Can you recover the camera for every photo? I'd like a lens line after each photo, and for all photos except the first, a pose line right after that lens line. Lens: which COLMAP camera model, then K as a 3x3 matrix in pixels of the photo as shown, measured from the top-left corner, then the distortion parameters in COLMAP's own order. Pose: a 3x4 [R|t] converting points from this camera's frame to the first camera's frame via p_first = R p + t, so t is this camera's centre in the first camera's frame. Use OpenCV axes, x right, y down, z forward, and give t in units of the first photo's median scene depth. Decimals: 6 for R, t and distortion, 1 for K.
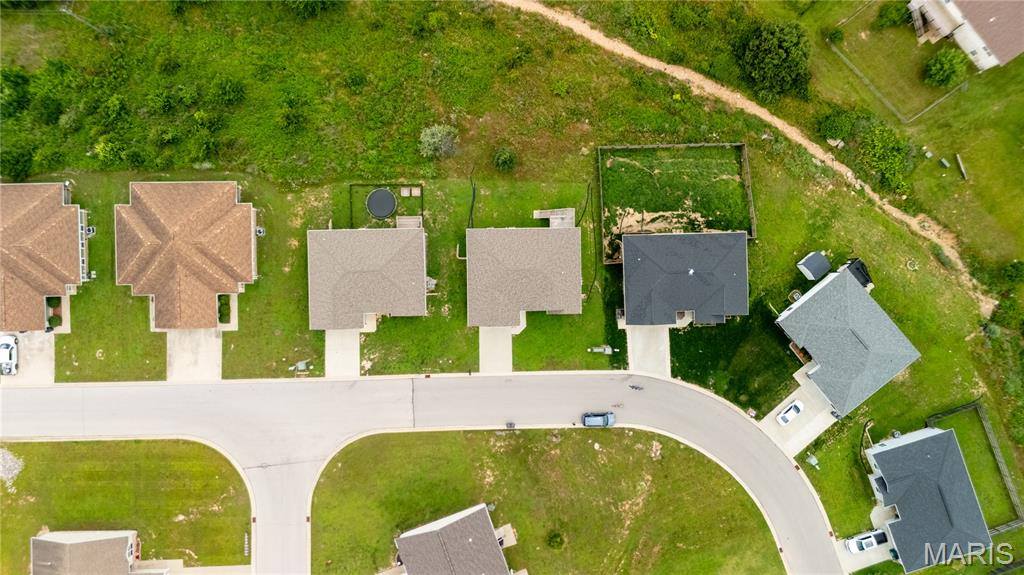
lens RADIAL K [[751.2, 0, 510.2], [0, 751.2, 287.7], [0, 0, 1]] dist [0.081744, -0.078382]
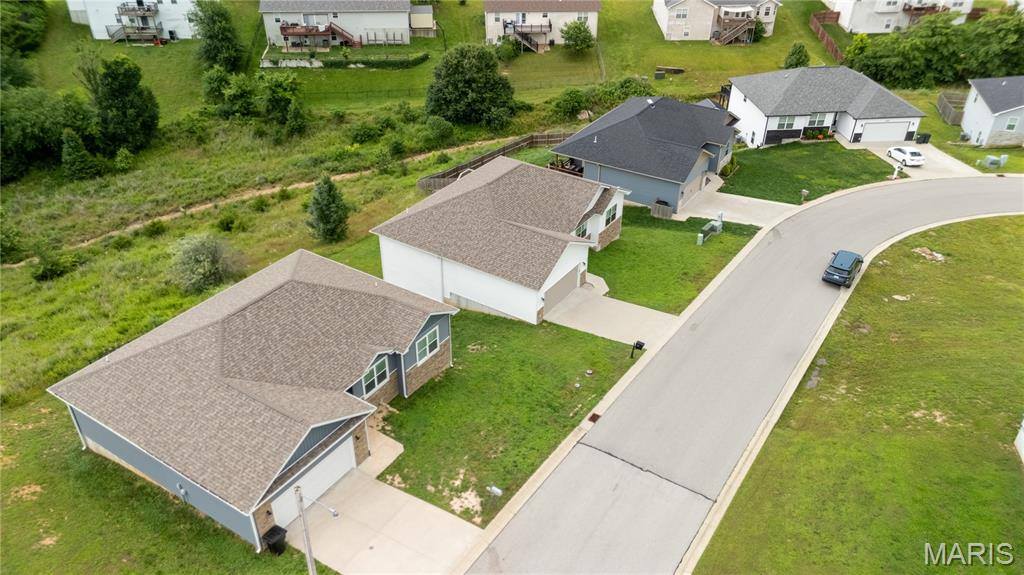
lens RADIAL K [[751.2, 0, 510.2], [0, 751.2, 287.7], [0, 0, 1]] dist [0.081744, -0.078382]
pose [[0.566767, -0.431336, 0.701943, -0.354838], [0.823857, 0.302768, -0.479157, 0.235713], [-0.005848, 0.849871, 0.526958, 0.742611]]
